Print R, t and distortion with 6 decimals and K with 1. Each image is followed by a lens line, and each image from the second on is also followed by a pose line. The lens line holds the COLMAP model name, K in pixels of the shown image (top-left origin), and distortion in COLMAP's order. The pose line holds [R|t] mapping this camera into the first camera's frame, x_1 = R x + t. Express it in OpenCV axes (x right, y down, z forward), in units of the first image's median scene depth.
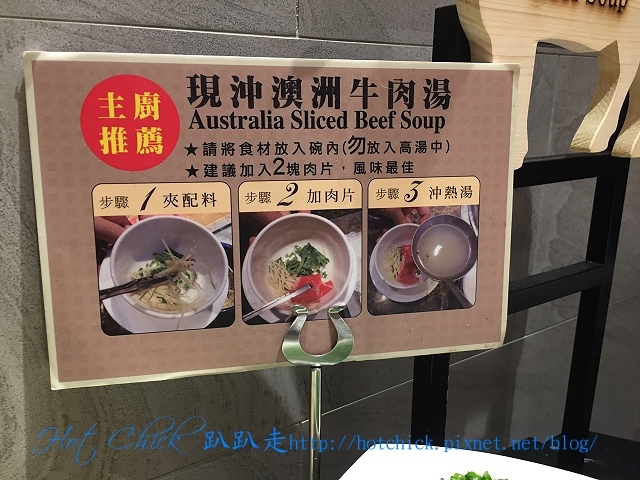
lens RADIAL K [[532.7, 0, 320.0], [0, 532.7, 240.0], [0, 0, 1]] dist [0.098686, -0.153166]
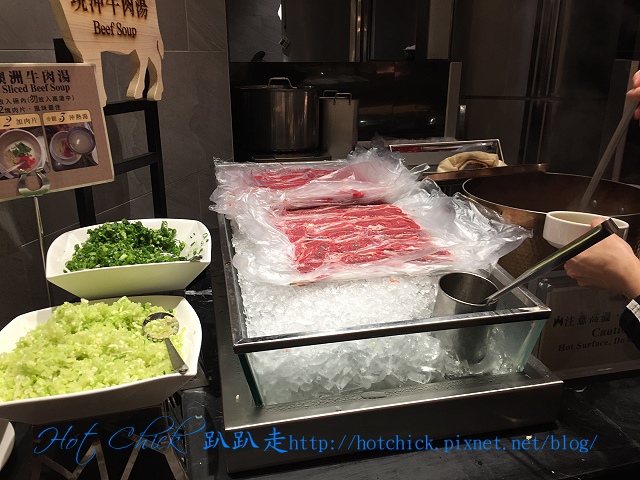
lens RADIAL K [[532.7, 0, 320.0], [0, 532.7, 240.0], [0, 0, 1]] dist [0.098686, -0.153166]
pose [[0.761631, -0.208975, 0.613390, -0.557046], [0.159683, 0.977909, 0.134889, 0.309063], [-0.628028, -0.004788, 0.778176, -1.642451]]
